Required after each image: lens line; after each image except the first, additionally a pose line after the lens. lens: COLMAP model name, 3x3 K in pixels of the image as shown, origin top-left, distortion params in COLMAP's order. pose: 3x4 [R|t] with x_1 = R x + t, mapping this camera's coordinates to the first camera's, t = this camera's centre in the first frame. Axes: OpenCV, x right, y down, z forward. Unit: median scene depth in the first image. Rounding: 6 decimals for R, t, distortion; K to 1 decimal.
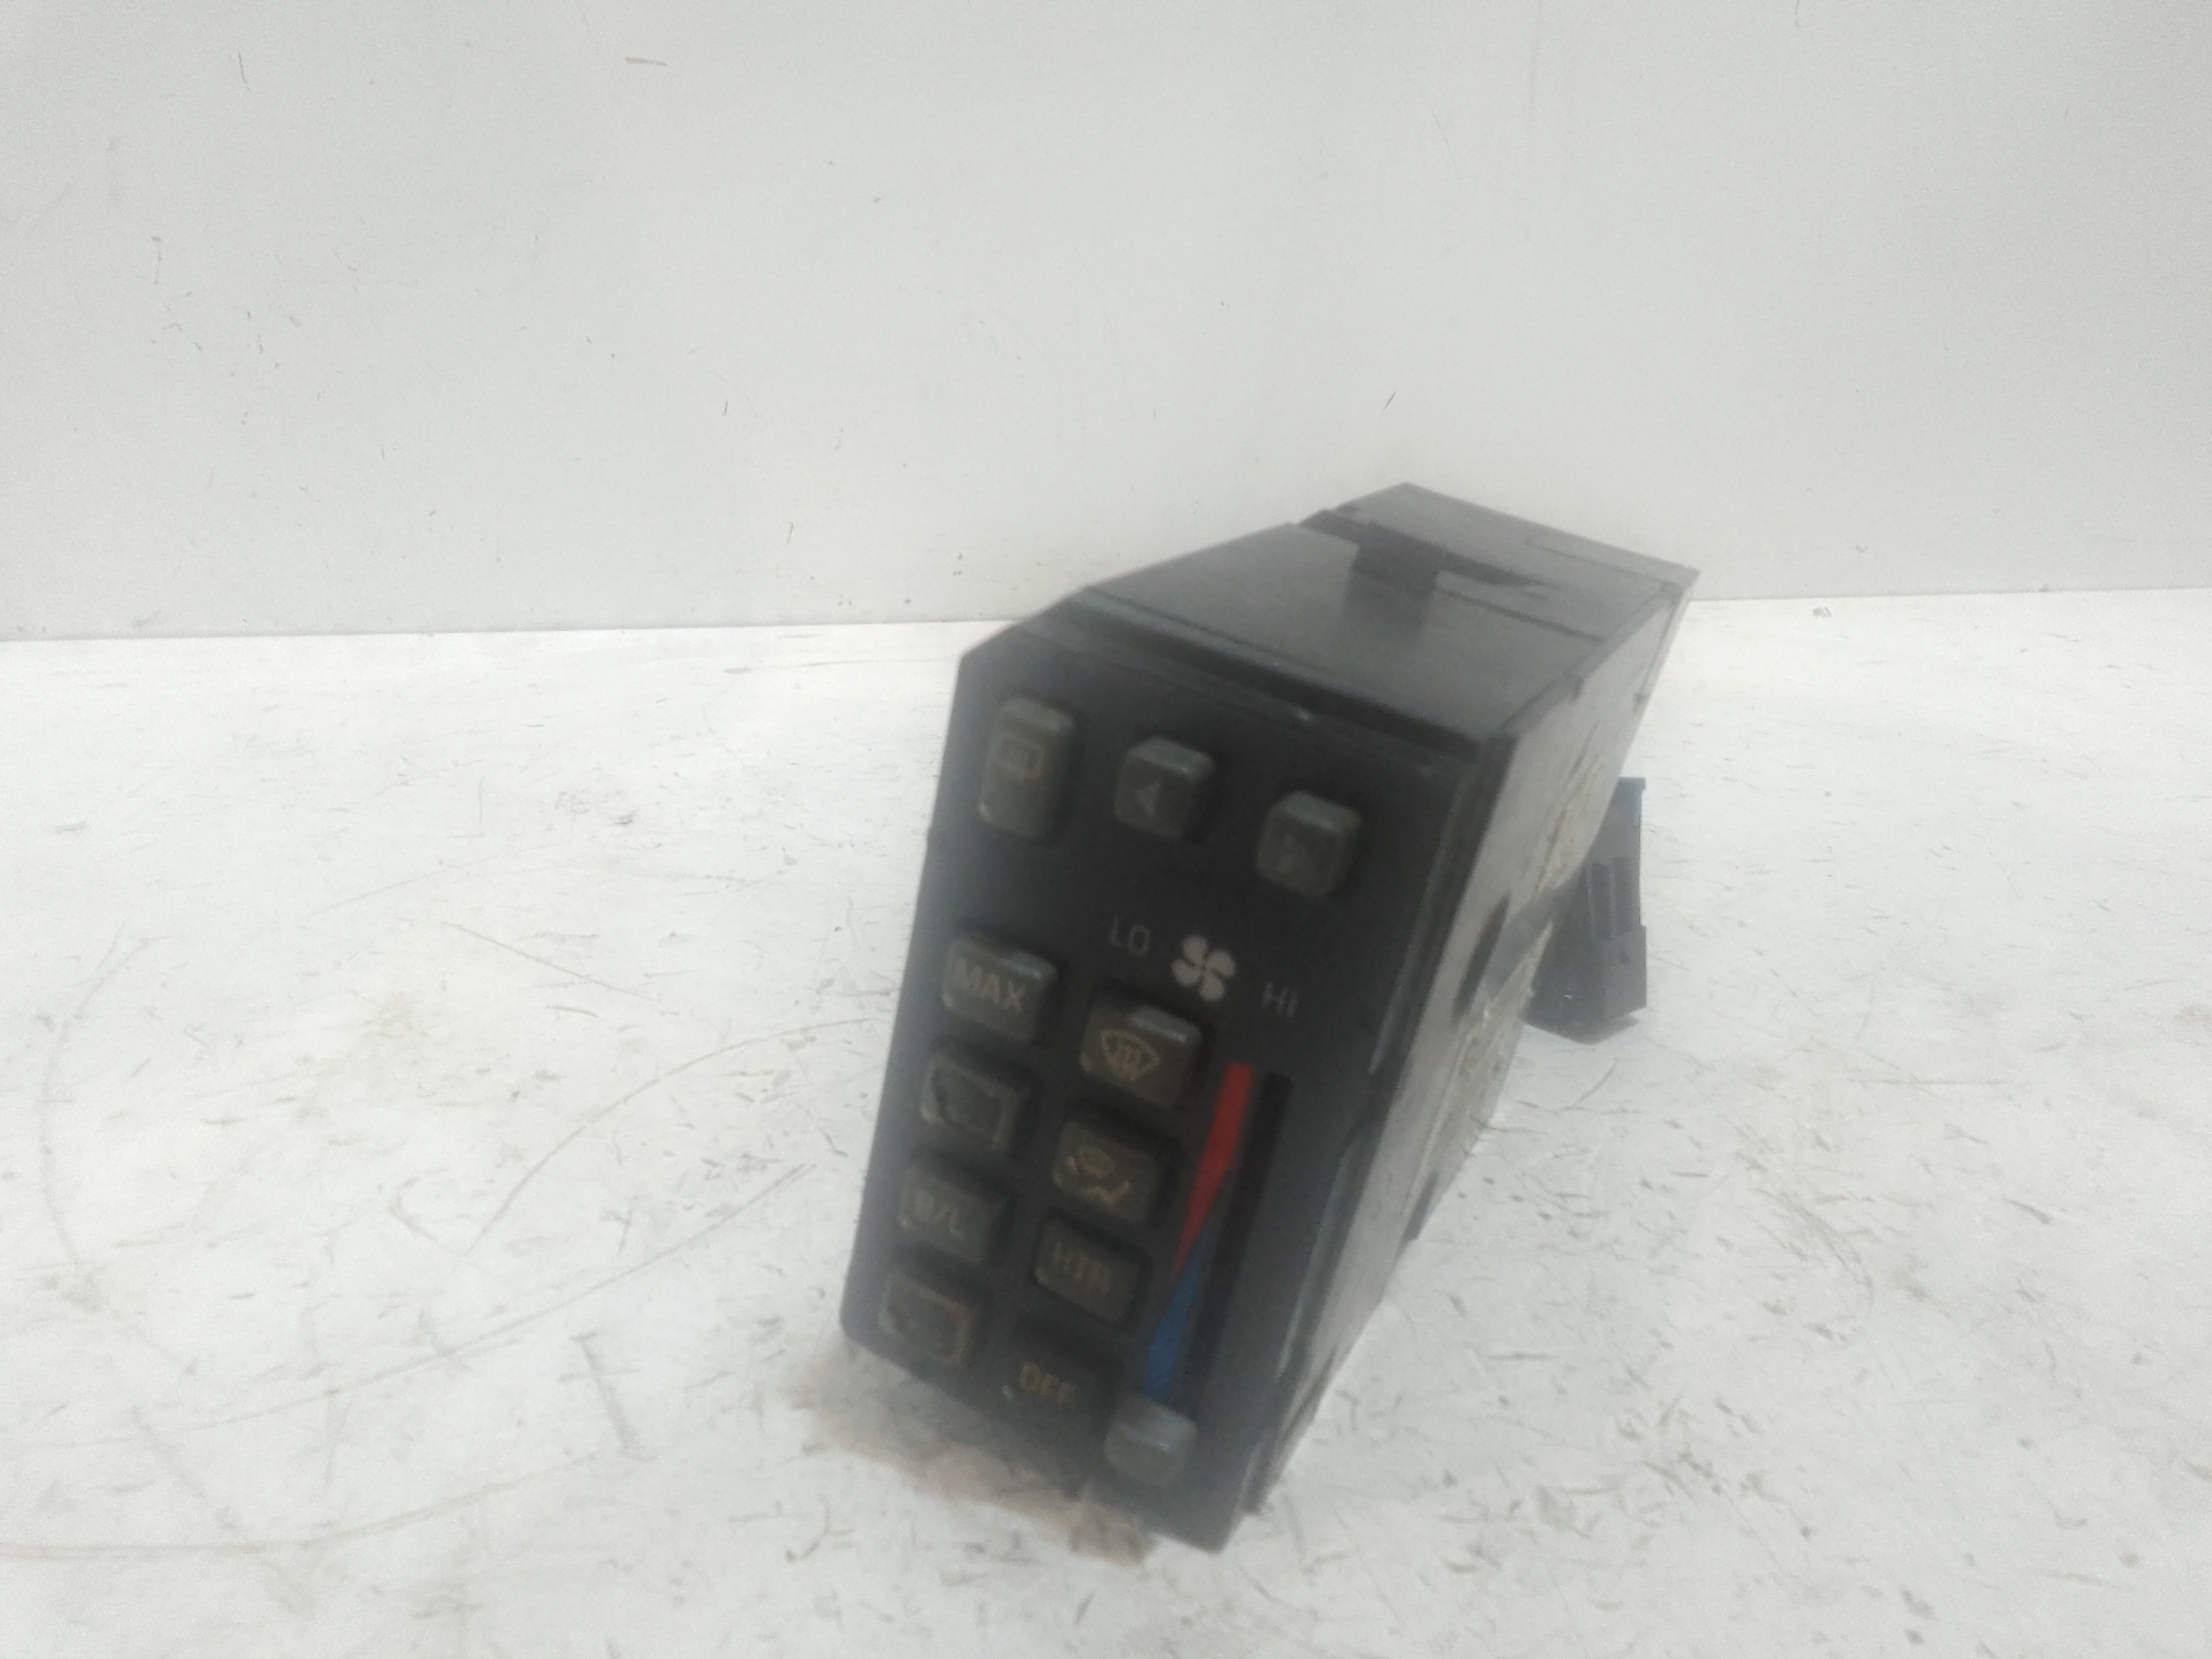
lens RADIAL K [[1714.8, 0, 1106.0], [0, 1714.8, 829.5], [0, 0, 1]] dist [0.061121, -0.110333]
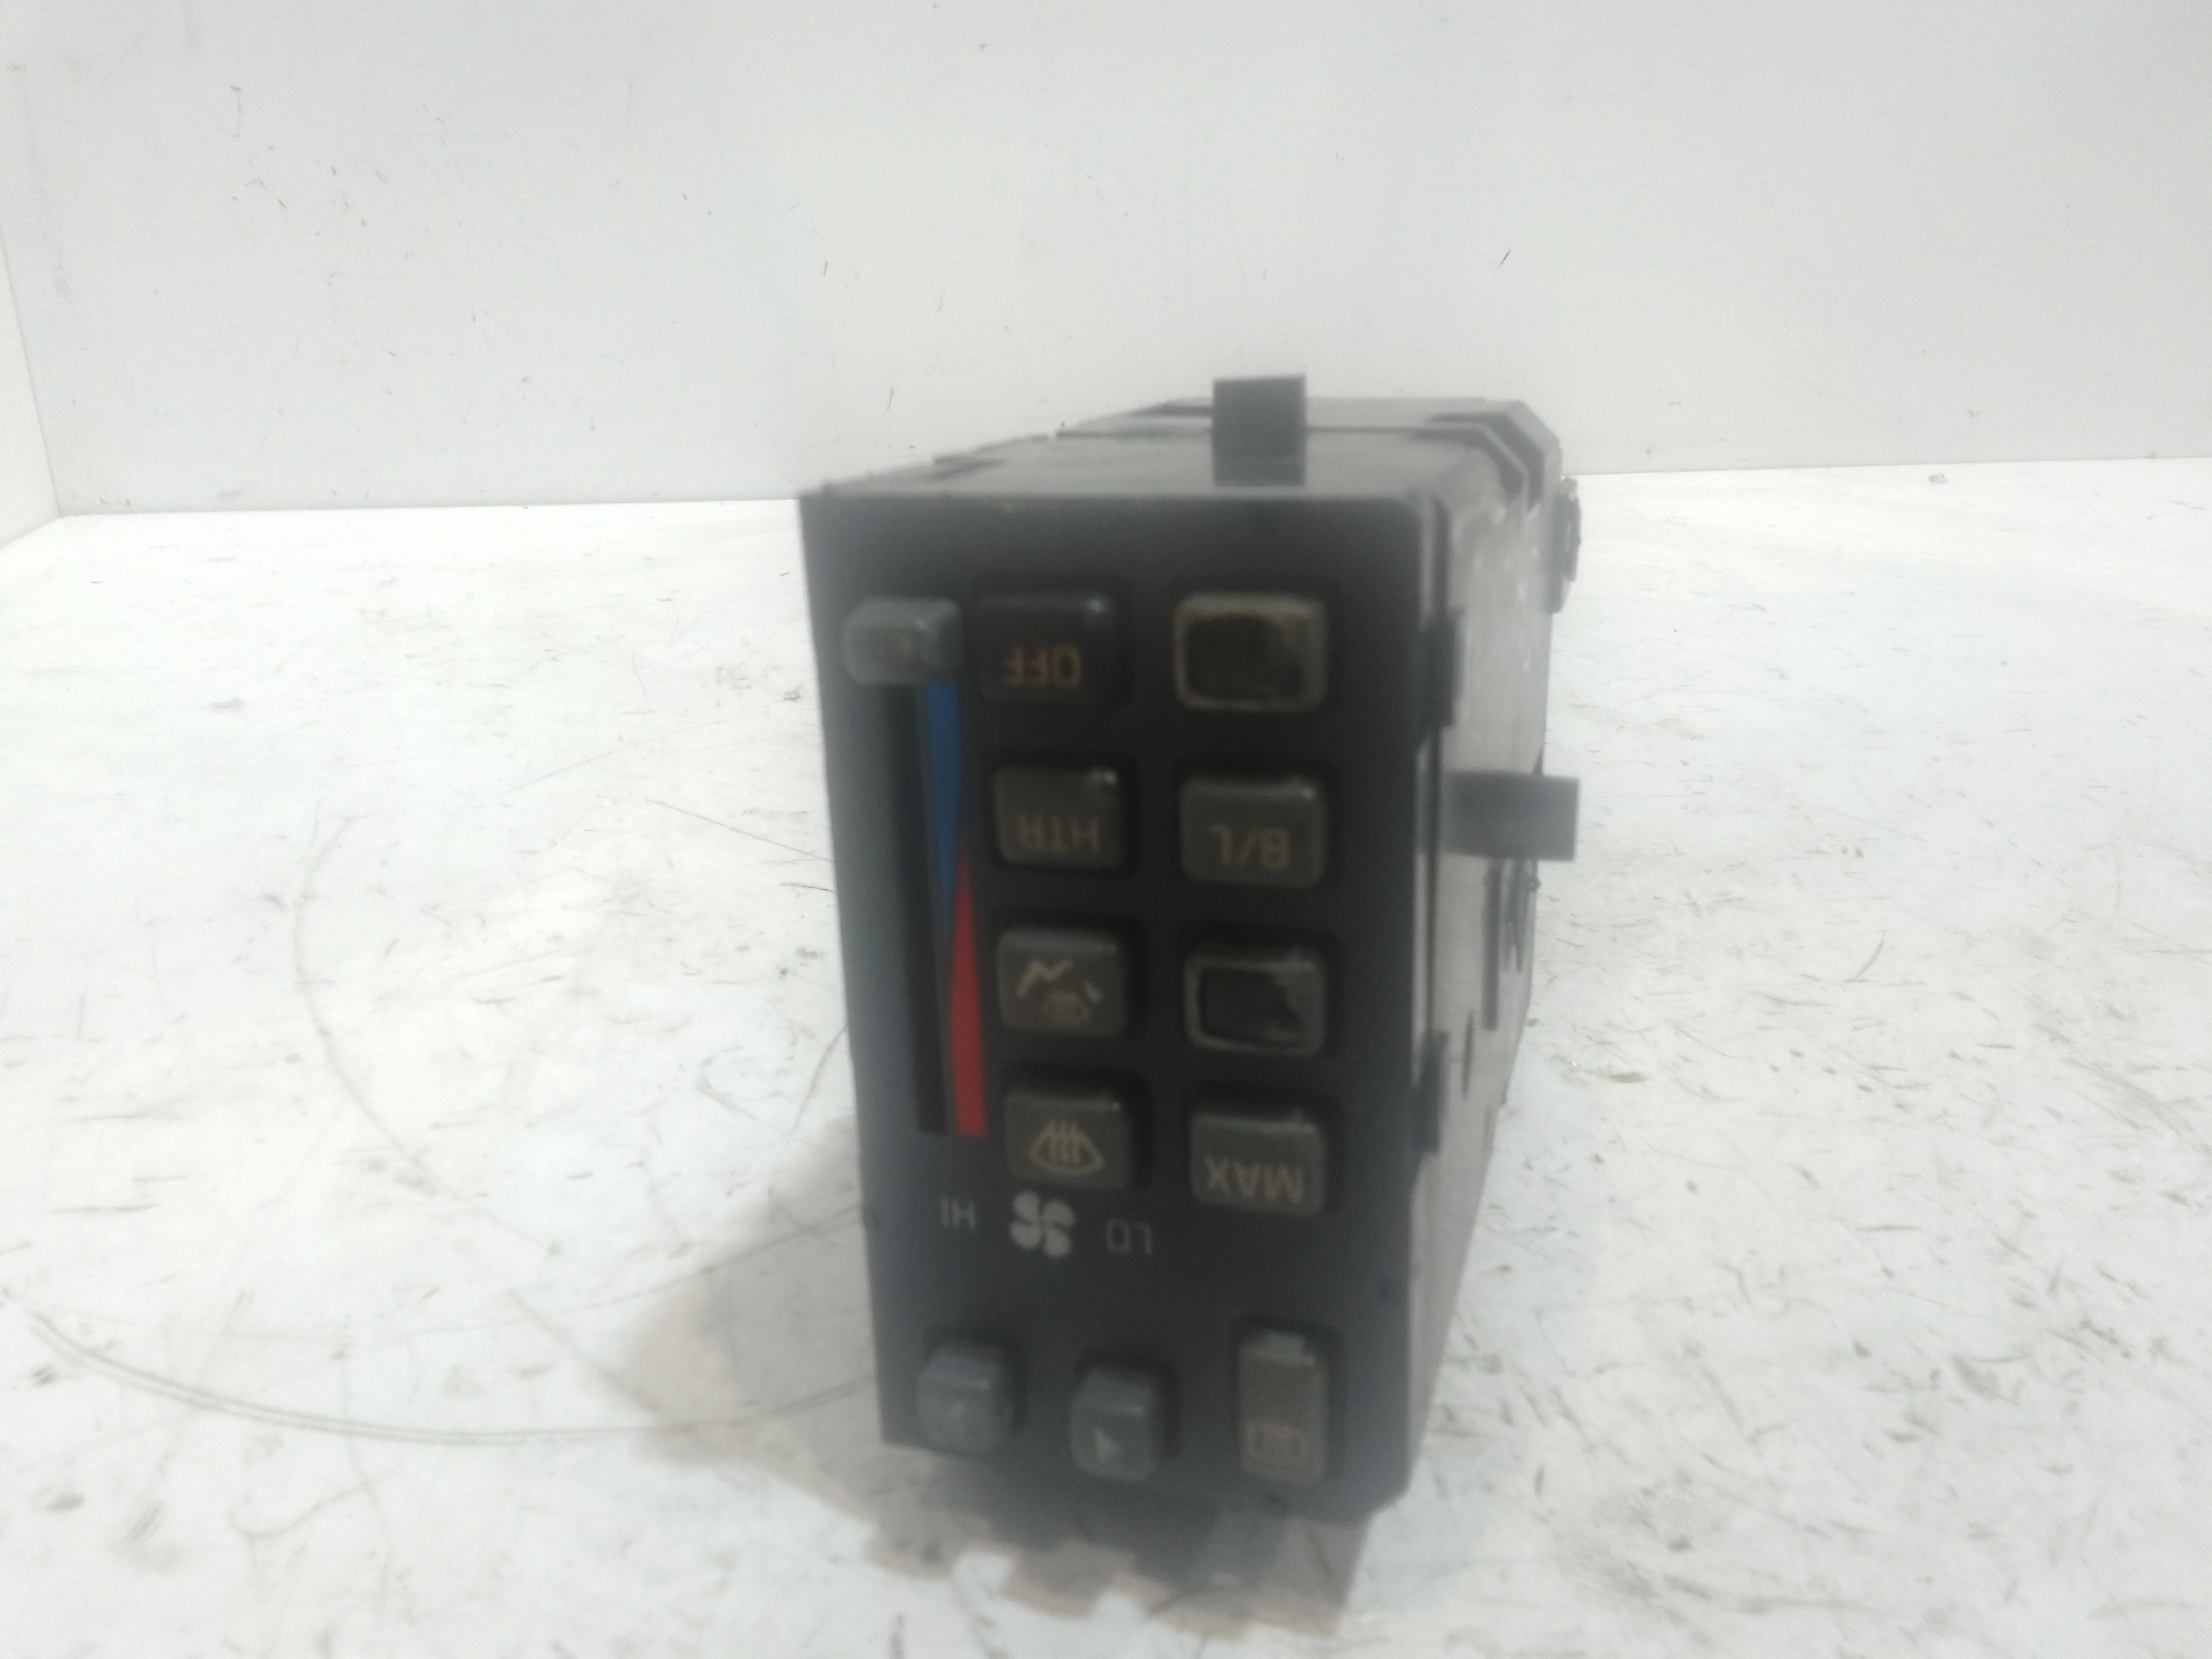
lens RADIAL K [[1714.8, 0, 1106.0], [0, 1714.8, 829.5], [0, 0, 1]] dist [0.061121, -0.110333]
pose [[0.999928, -0.005090, 0.010871, -0.198309], [0.004300, 0.997432, 0.071493, 0.002724], [-0.011207, -0.071441, 0.997382, 0.024954]]
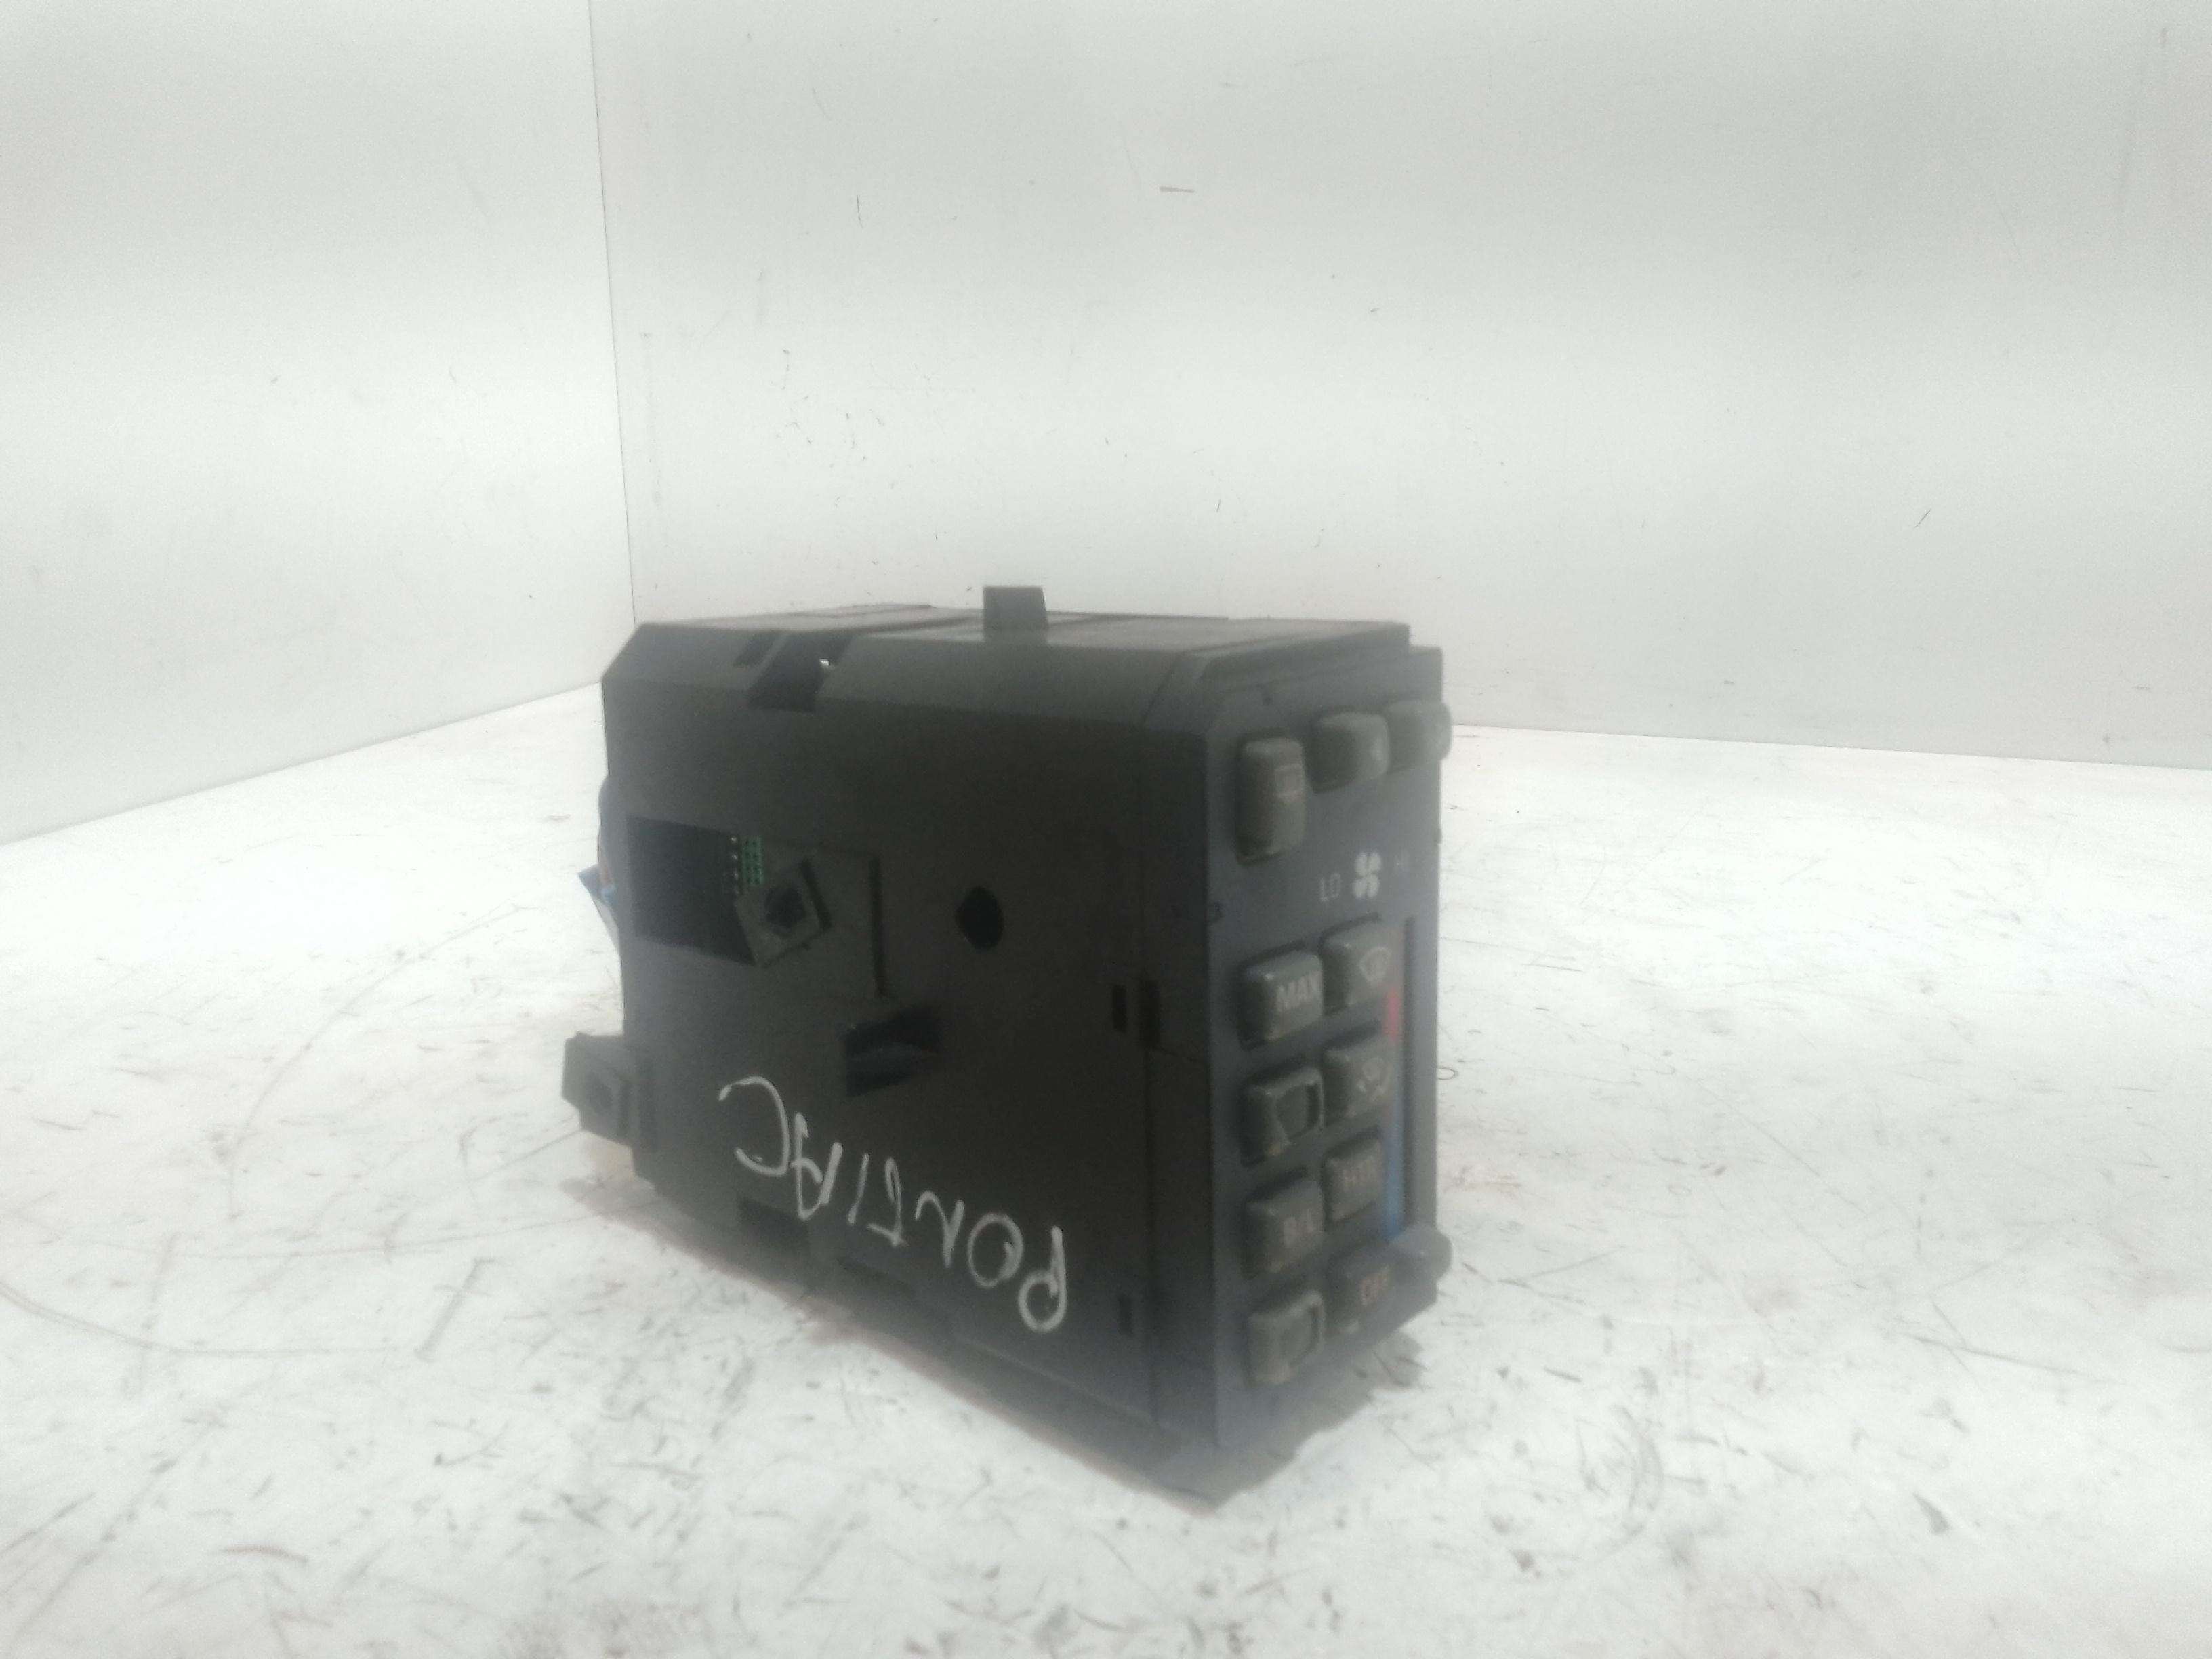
lens RADIAL K [[1714.8, 0, 1106.0], [0, 1714.8, 829.5], [0, 0, 1]] dist [0.061121, -0.110333]
pose [[0.896731, 0.112803, -0.427959, 0.515338], [-0.136197, 0.990383, -0.024334, -0.029224], [0.421098, 0.080108, 0.903471, 0.069552]]
